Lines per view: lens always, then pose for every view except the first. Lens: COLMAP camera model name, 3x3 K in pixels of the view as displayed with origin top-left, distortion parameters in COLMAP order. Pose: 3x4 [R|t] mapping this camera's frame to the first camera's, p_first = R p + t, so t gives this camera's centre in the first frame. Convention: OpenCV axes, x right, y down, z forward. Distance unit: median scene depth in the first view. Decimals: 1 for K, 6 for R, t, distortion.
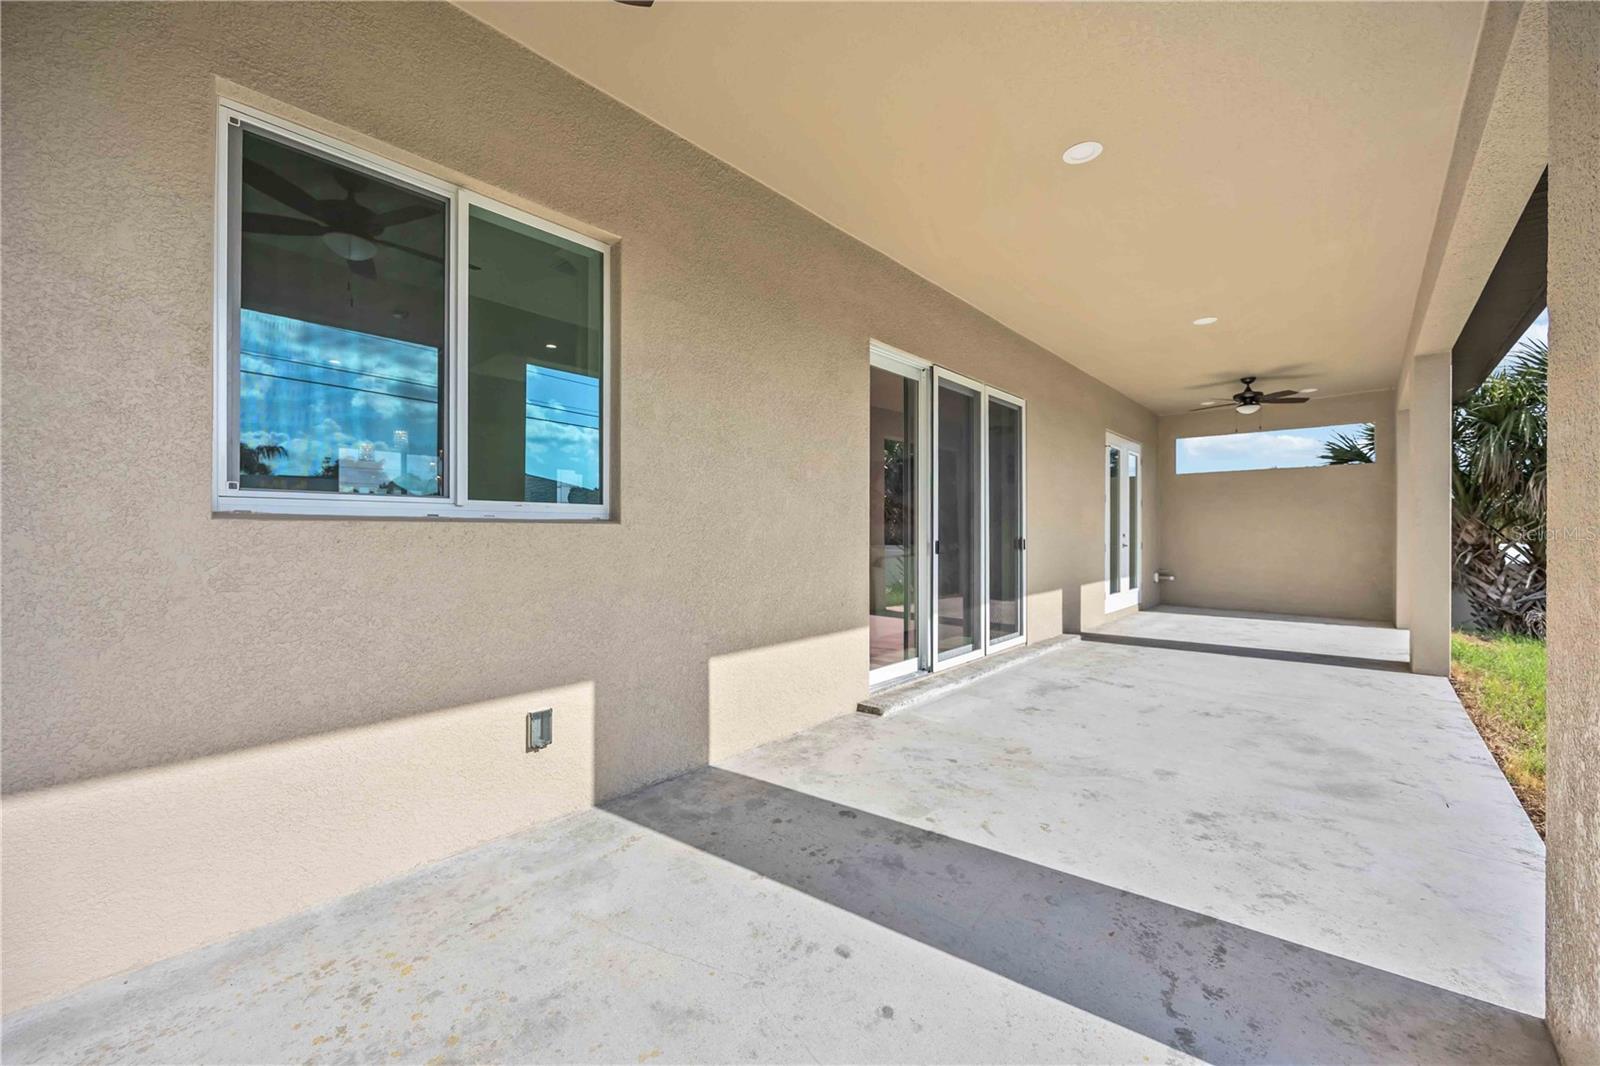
lens RADIAL K [[626.1, 0, 800.0], [0, 626.1, 533.0], [0, 0, 1]] dist [-0.000624, -0.000025]
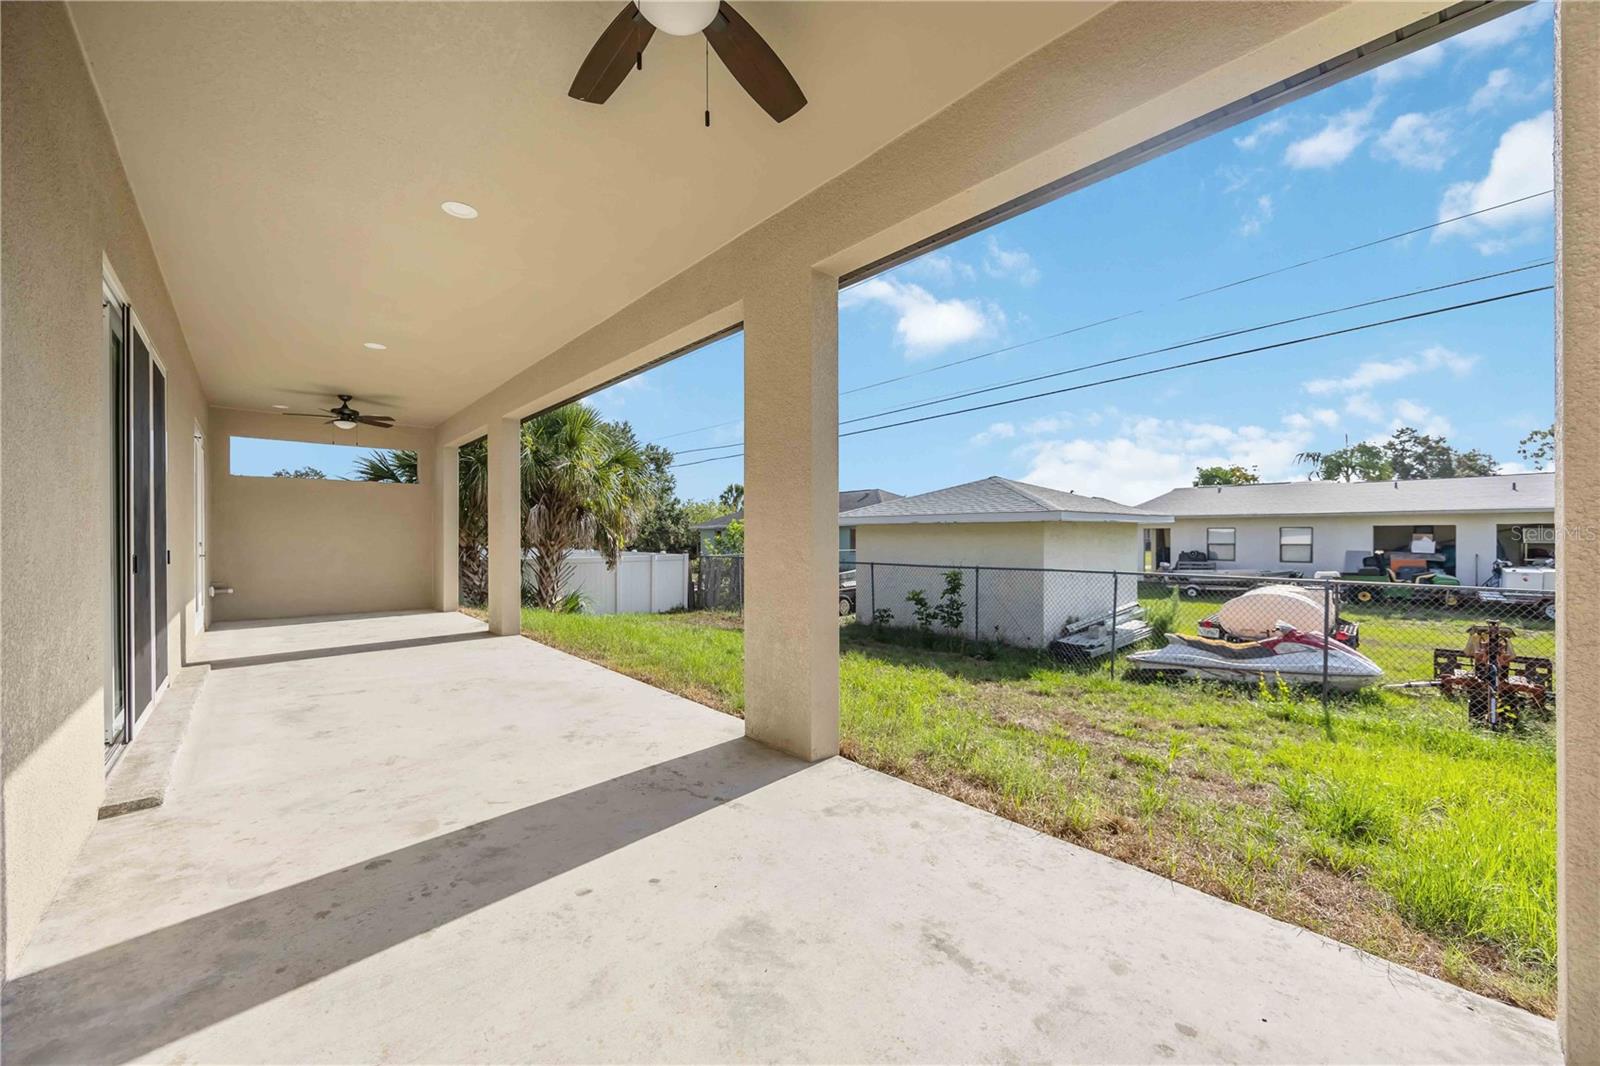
lens RADIAL K [[642.2, 0, 800.1], [0, 642.2, 541.6], [0, 0, 1]] dist [0.000826, 0.000099]
pose [[0.072915, -0.008307, 0.997304, -0.690837], [0.001725, 0.999965, 0.008203, -0.010721], [-0.997337, 0.001122, 0.072927, 0.300146]]
